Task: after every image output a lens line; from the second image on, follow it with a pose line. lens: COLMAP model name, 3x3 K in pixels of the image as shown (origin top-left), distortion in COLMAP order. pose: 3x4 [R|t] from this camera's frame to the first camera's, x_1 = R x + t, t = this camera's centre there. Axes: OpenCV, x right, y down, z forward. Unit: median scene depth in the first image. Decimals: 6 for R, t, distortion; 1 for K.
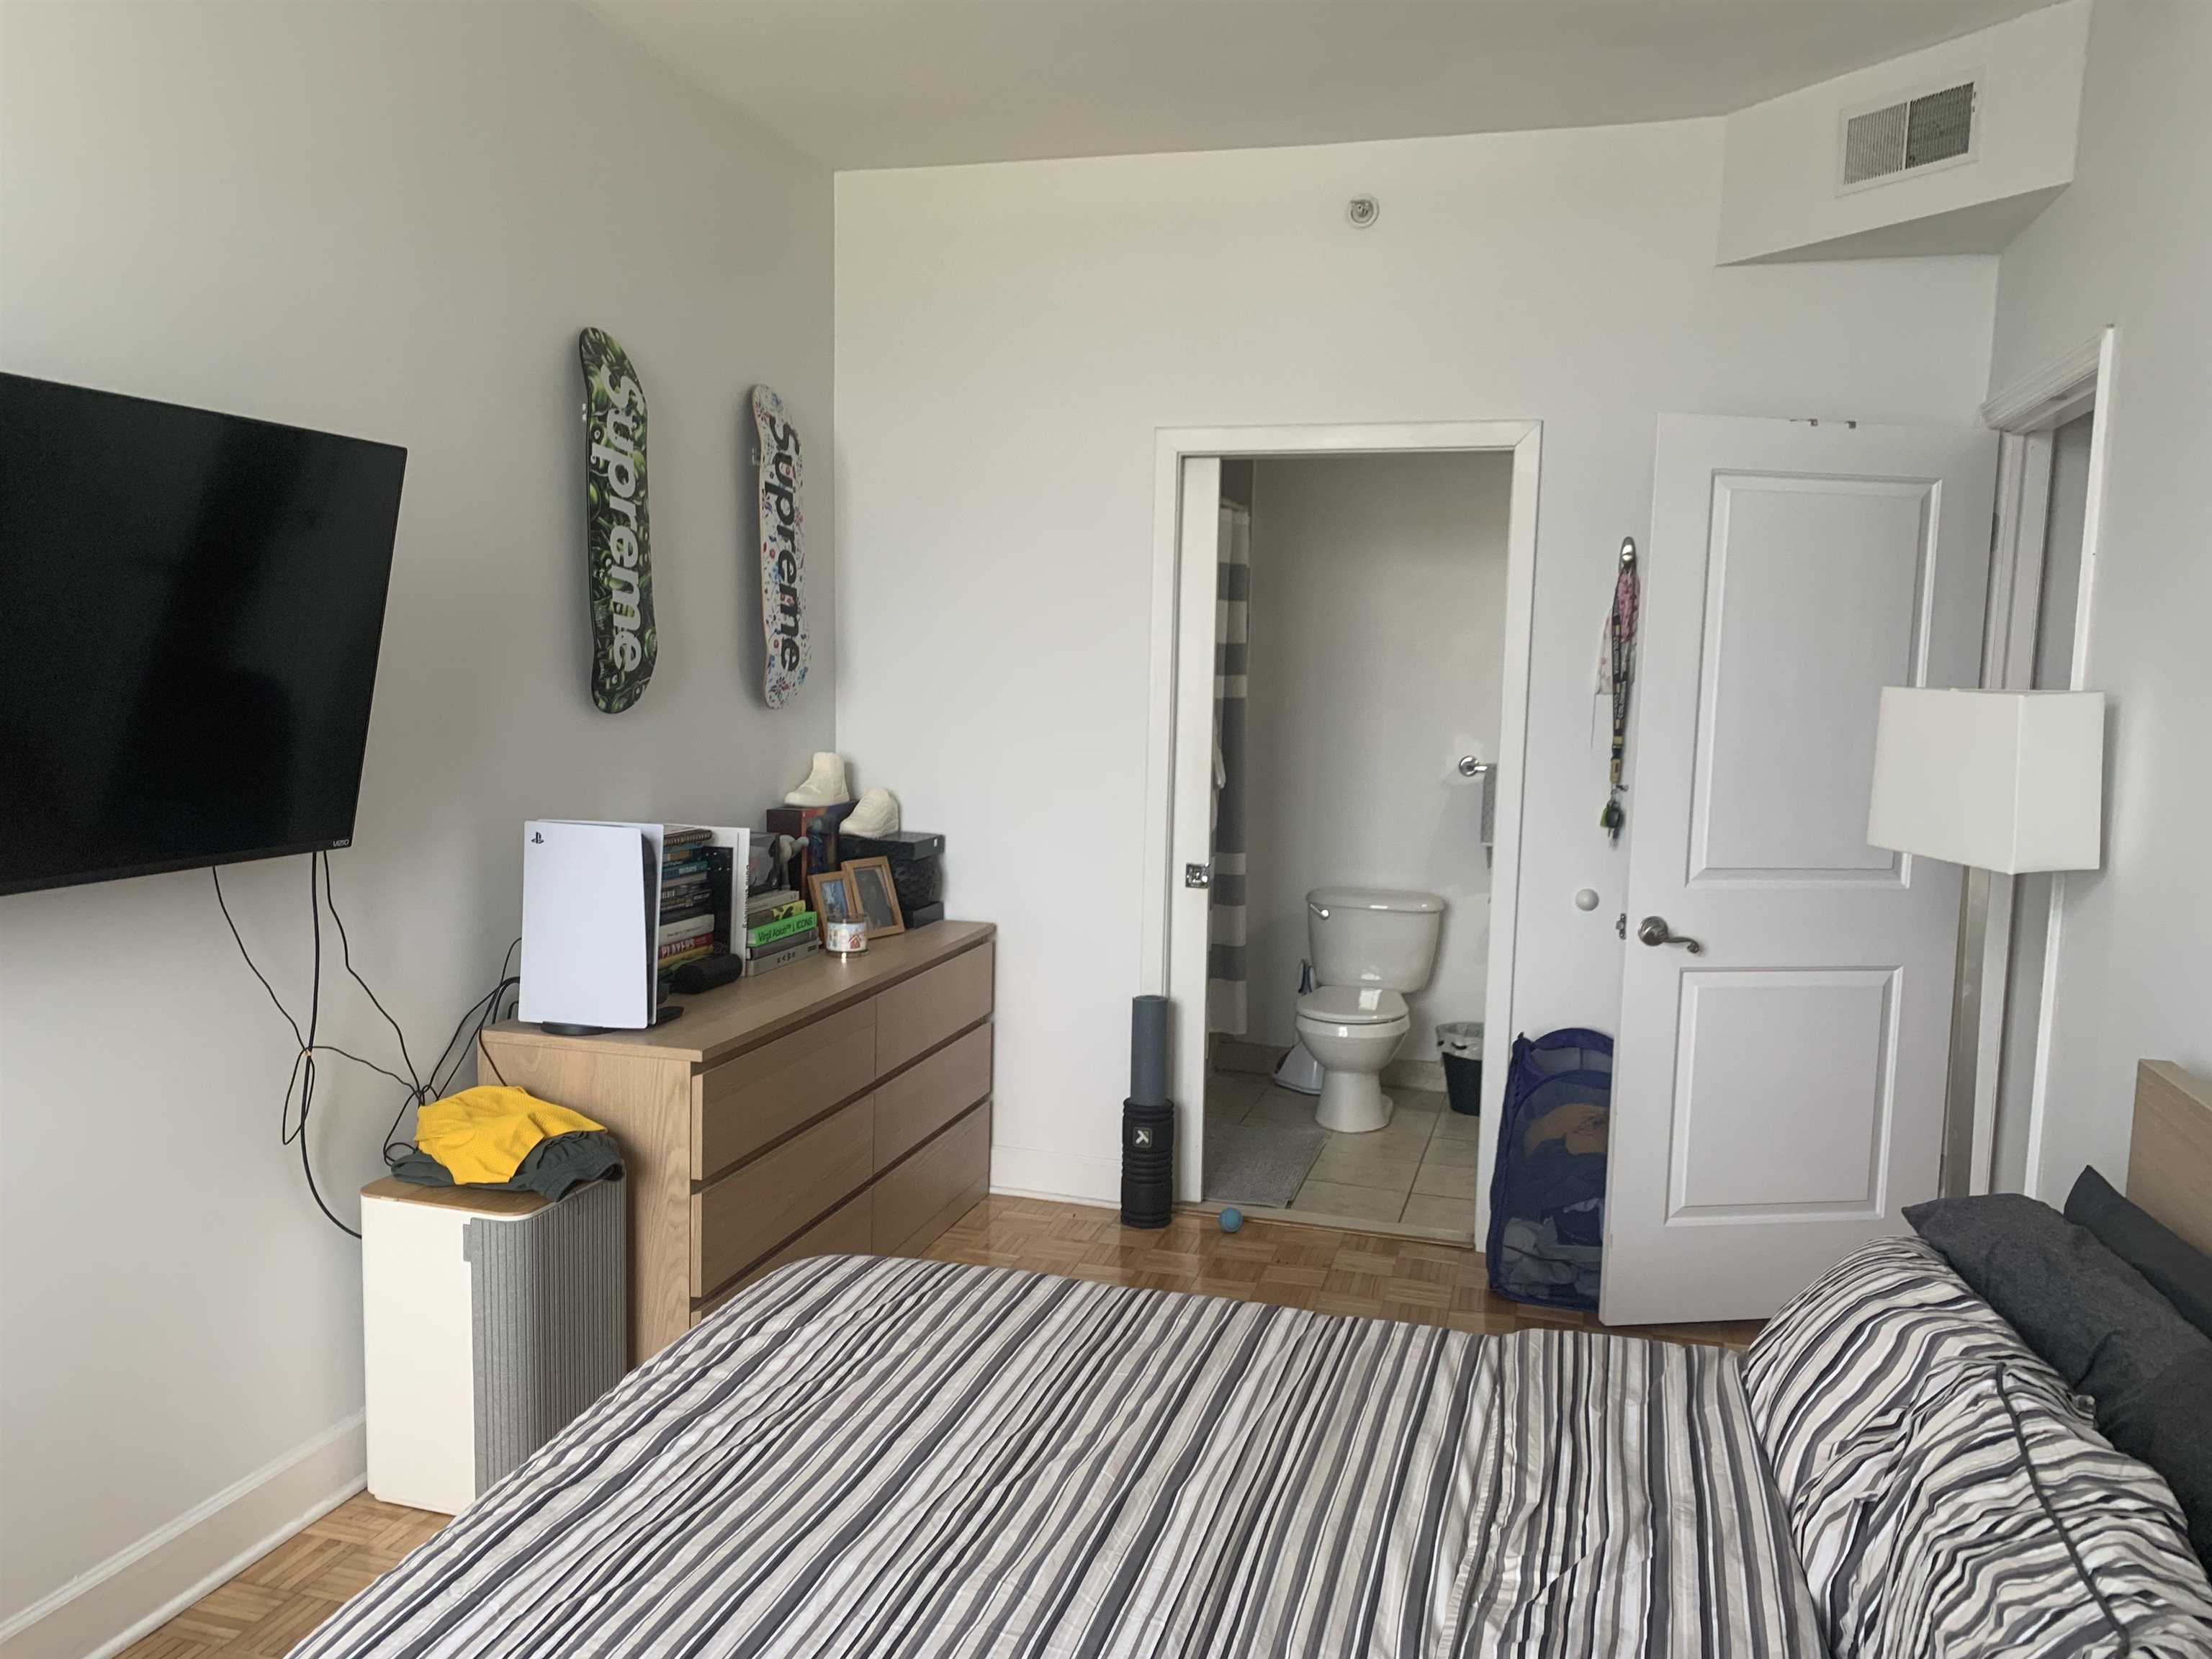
lens RADIAL K [[1681.9, 0, 1103.7], [0, 1681.9, 825.9], [0, 0, 1]] dist [0.032512, -0.049250]
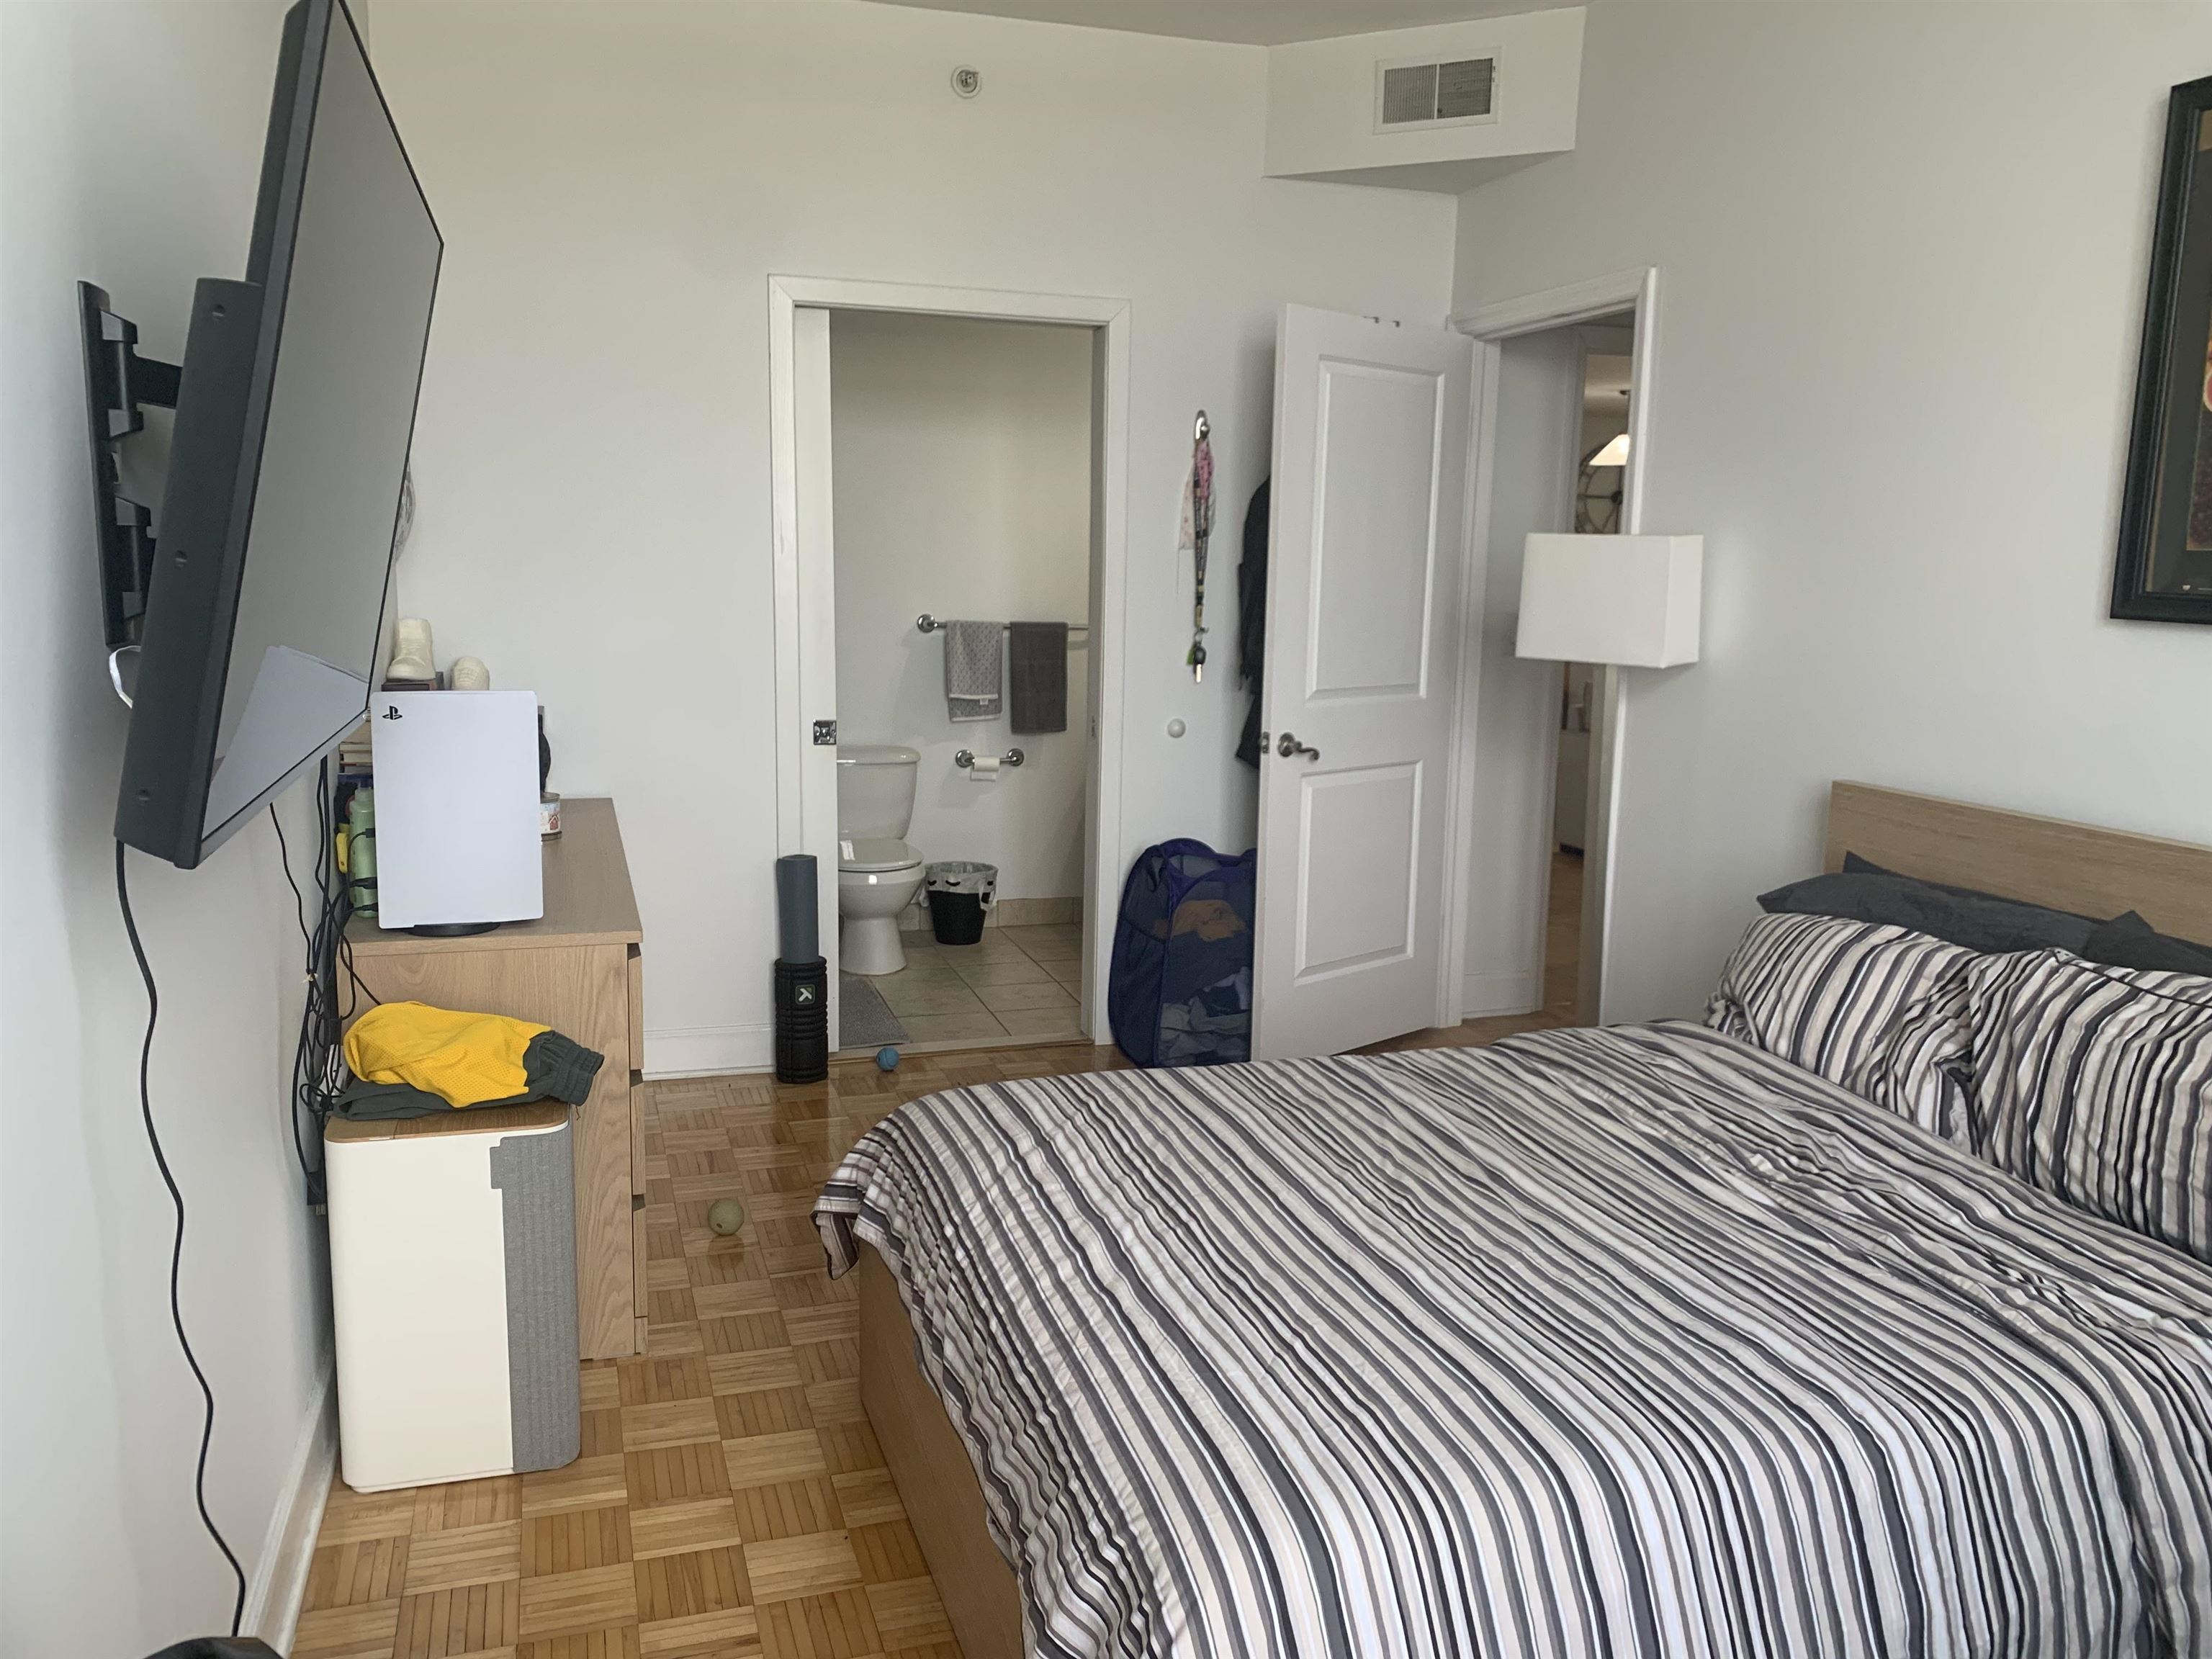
lens RADIAL K [[1681.9, 0, 1105.9], [0, 1681.9, 833.4], [0, 0, 1]] dist [0.032512, -0.049250]
pose [[0.823704, -0.096830, 0.558691, -0.453625], [0.055243, 0.994328, 0.090885, 0.009032], [-0.564323, -0.043999, 0.824381, 0.080793]]
